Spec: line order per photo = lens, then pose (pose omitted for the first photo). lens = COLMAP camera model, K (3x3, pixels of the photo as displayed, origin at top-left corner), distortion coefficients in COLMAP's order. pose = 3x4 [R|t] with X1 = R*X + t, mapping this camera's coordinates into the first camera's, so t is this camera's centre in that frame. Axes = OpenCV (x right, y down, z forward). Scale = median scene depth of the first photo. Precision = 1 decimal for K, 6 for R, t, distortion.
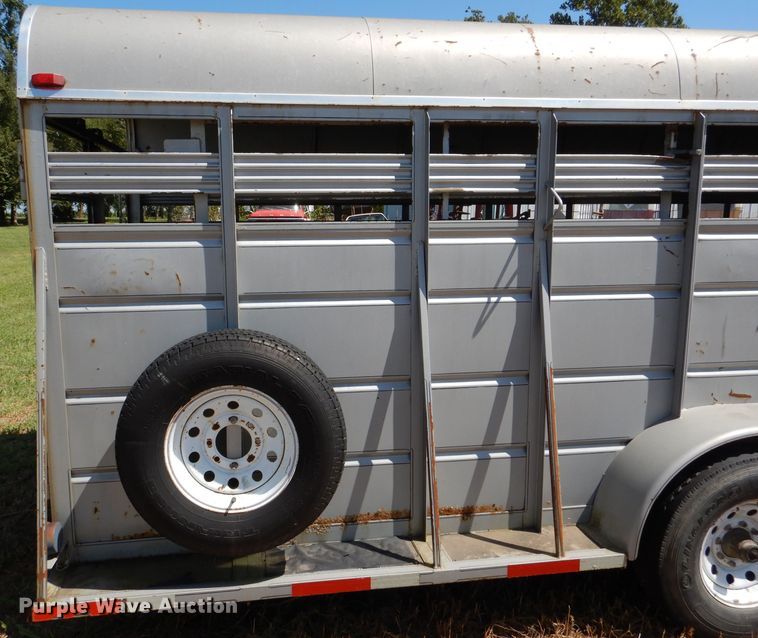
lens RADIAL K [[592.0, 0, 382.7], [0, 592.0, 301.7], [0, 0, 1]] dist [0.009257, 0.012914]
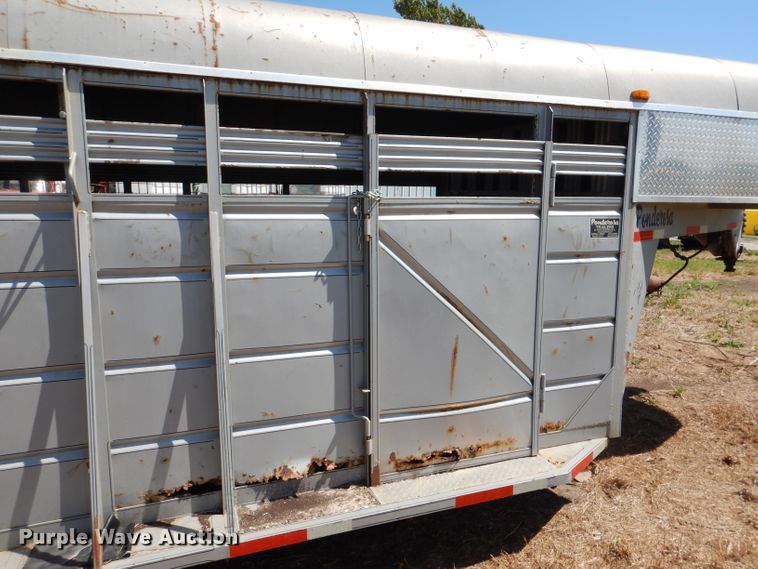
lens RADIAL K [[568.0, 0, 379.0], [0, 568.0, 293.1], [0, 0, 1]] dist [0.015975, 0.010537]
pose [[0.969939, -0.024339, 0.242129, 0.122179], [0.016332, 0.999253, 0.035020, -0.003197], [-0.242801, -0.030013, 0.969612, 0.015431]]
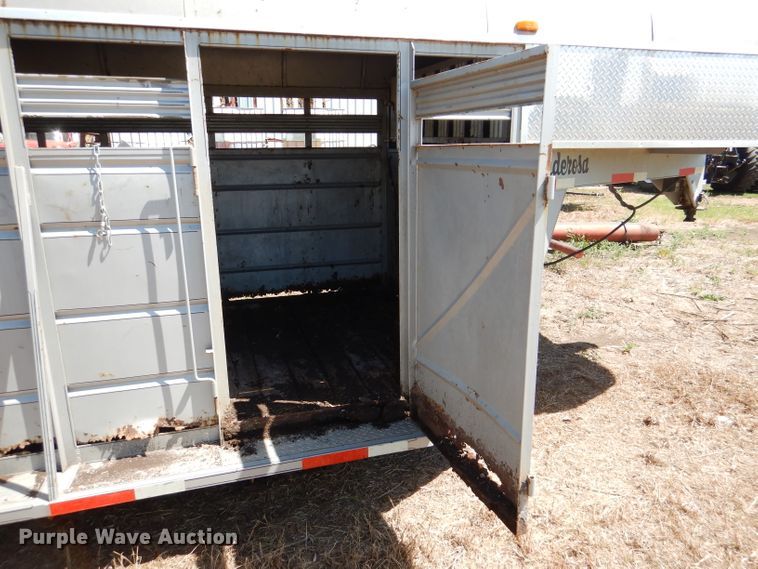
lens RADIAL K [[533.4, 0, 382.2], [0, 533.4, 287.3], [0, 0, 1]] dist [0.025553, -0.008062]
pose [[0.987124, -0.040909, 0.154634, 0.418869], [0.021939, 0.992233, 0.122446, -0.009906], [-0.158442, -0.117477, 0.980355, 0.047703]]
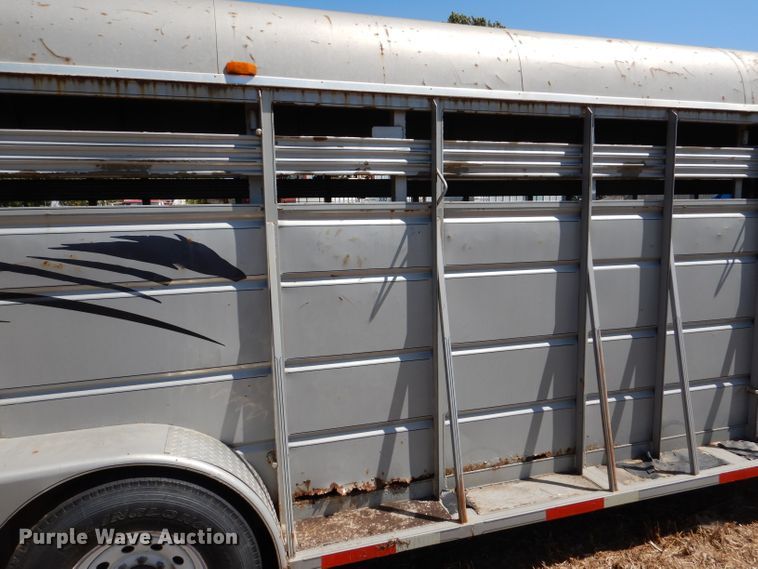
lens RADIAL K [[584.4, 0, 398.2], [0, 584.4, 273.2], [0, 0, 1]] dist [0.016041, 0.003235]
pose [[0.978903, -0.025454, 0.202735, -0.269512], [0.028696, 0.999503, -0.013068, 0.006682], [-0.202302, 0.018610, 0.979146, -0.033982]]
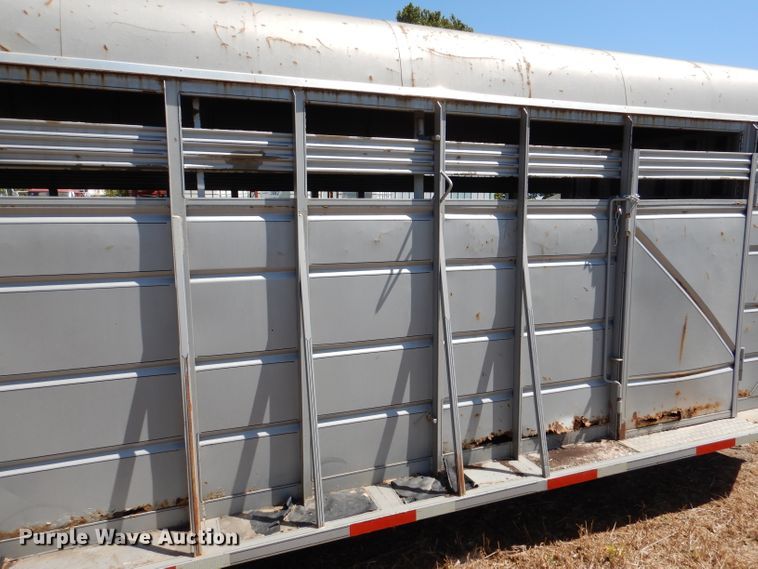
lens RADIAL K [[584.4, 0, 353.3], [0, 584.4, 287.3], [0, 0, 1]] dist [0.016041, 0.003235]
pose [[0.963942, -0.026514, 0.264789, -0.403840], [0.022564, 0.999584, 0.017946, 0.010156], [-0.265155, -0.011324, 0.964139, -0.050640]]
